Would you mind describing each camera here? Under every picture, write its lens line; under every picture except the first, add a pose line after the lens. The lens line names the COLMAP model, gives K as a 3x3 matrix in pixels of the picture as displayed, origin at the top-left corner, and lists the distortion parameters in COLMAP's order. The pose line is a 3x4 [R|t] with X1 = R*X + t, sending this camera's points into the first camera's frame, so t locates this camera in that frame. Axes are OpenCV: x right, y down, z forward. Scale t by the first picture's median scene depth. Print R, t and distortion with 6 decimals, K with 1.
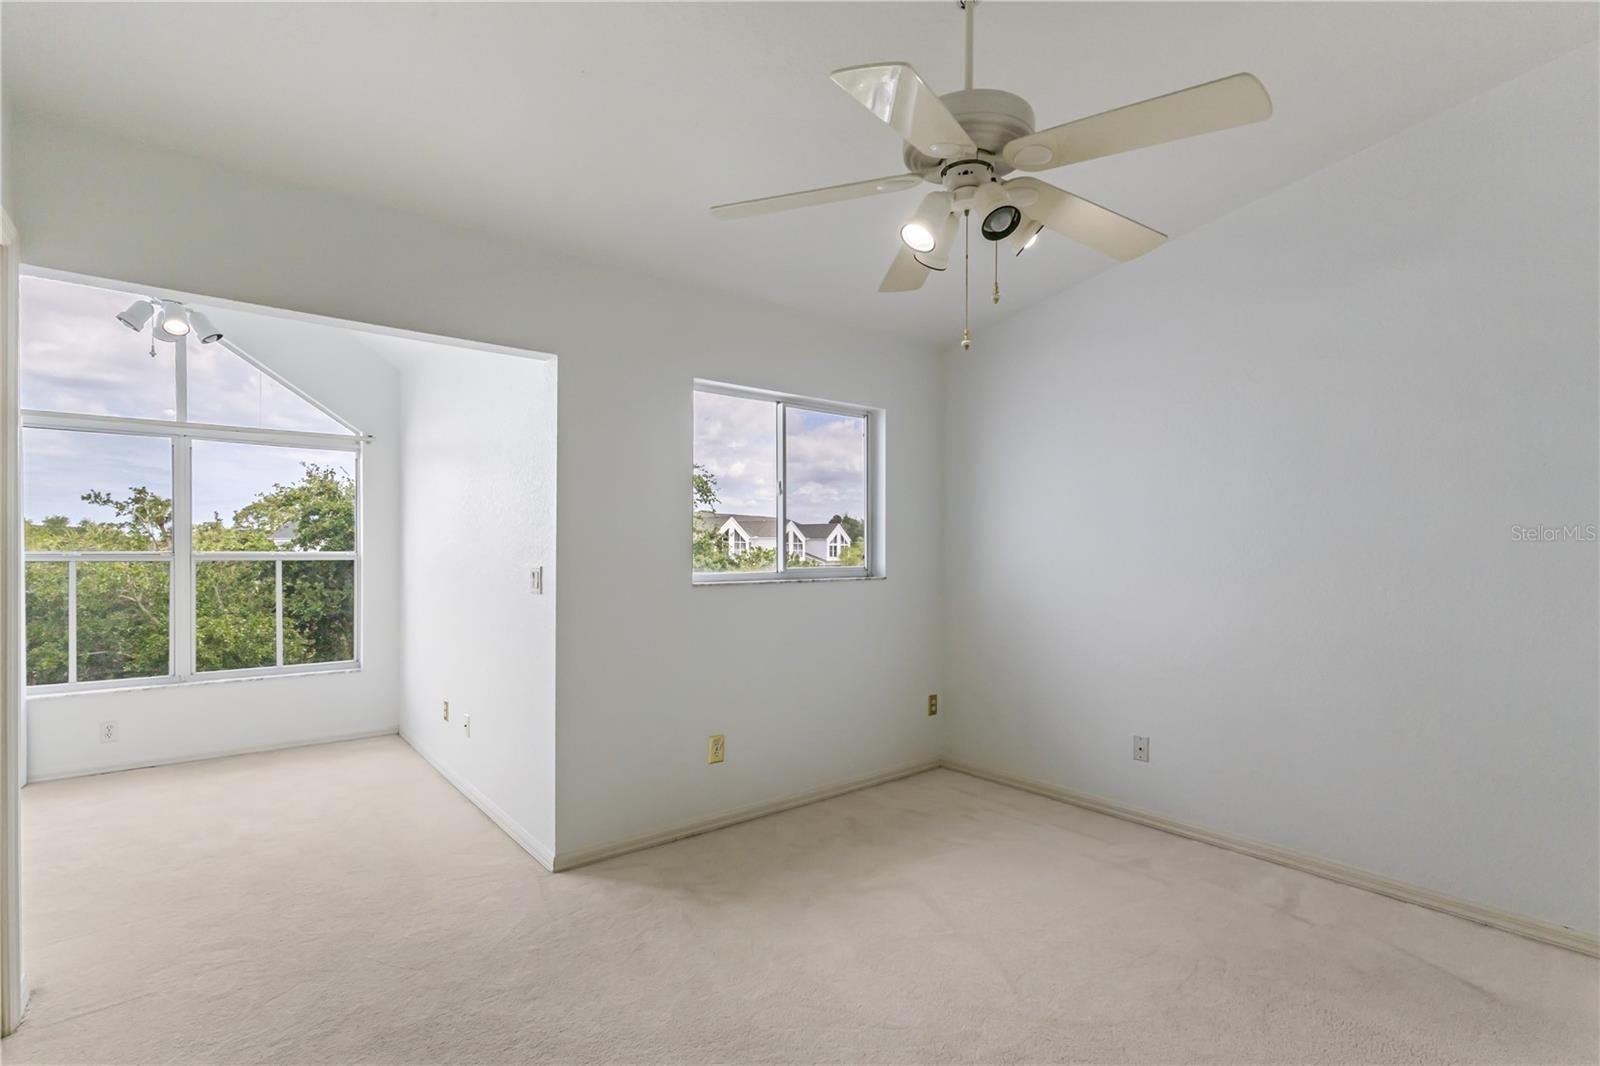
lens RADIAL K [[750.8, 0, 801.2], [0, 750.8, 553.3], [0, 0, 1]] dist [-0.003411, 0.002565]
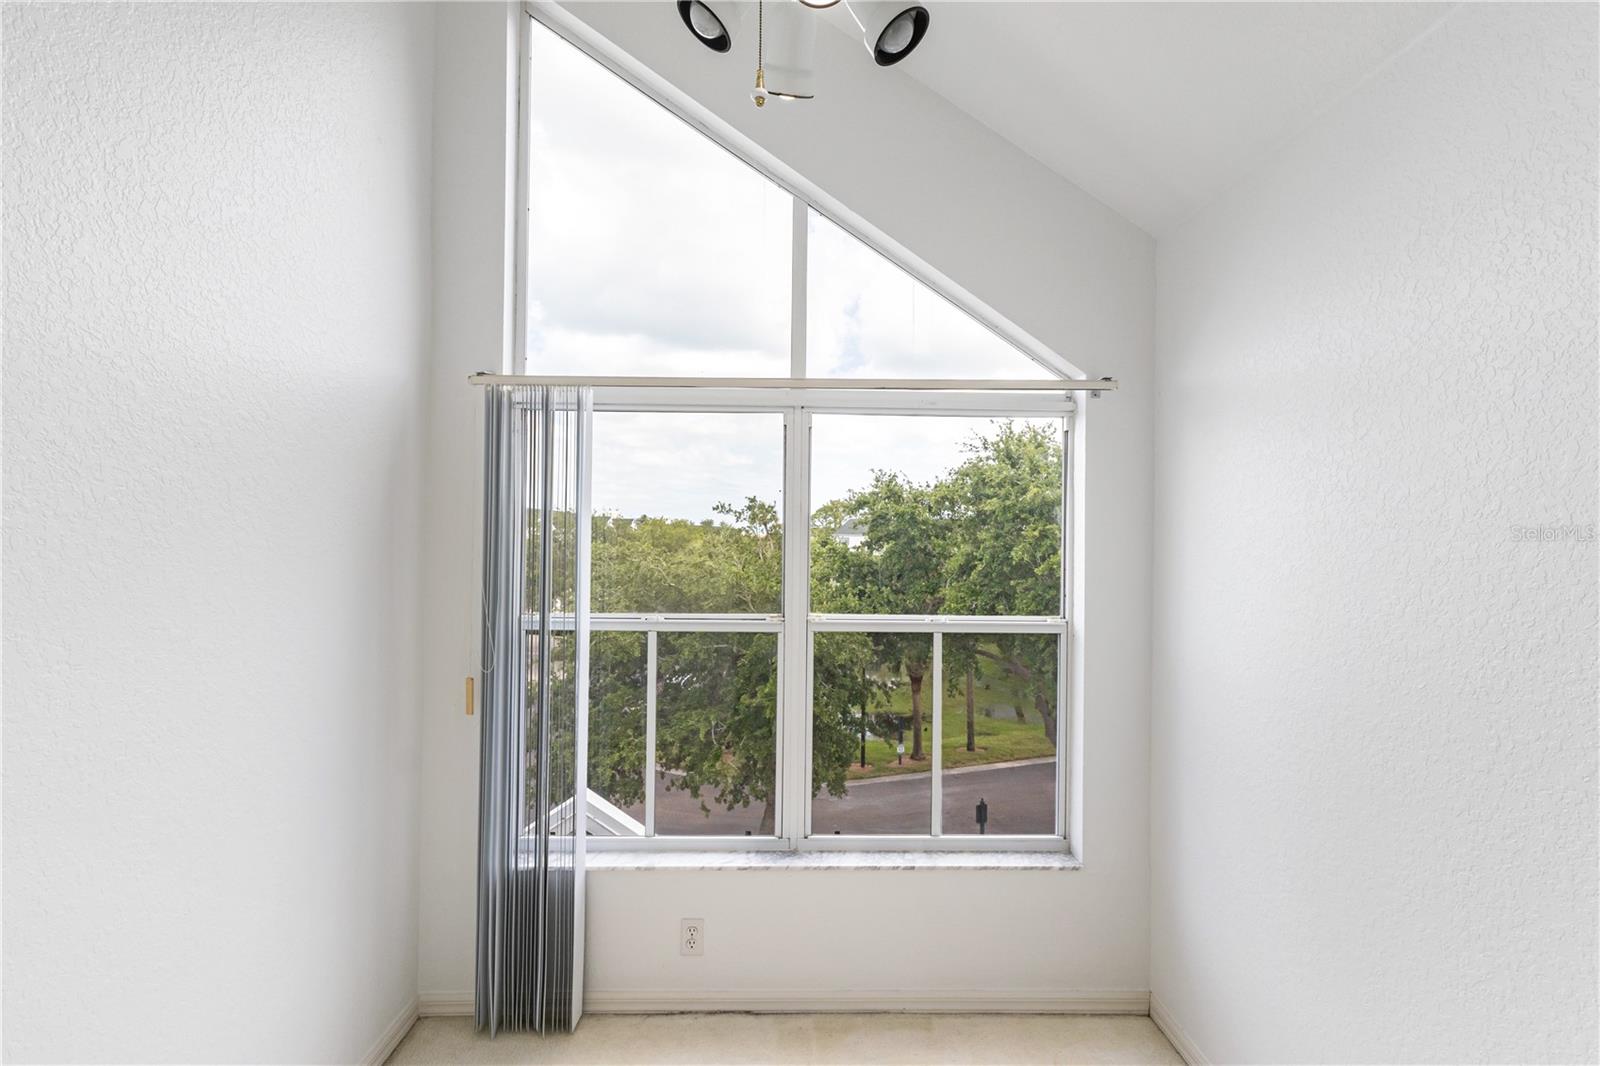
lens RADIAL K [[750.8, 0, 801.6], [0, 750.8, 535.3], [0, 0, 1]] dist [-0.003411, 0.002565]
pose [[0.791341, -0.001822, -0.611373, -0.125617], [-0.009051, 0.999851, -0.014694, -0.014104], [0.611309, 0.017162, 0.791206, 0.146683]]
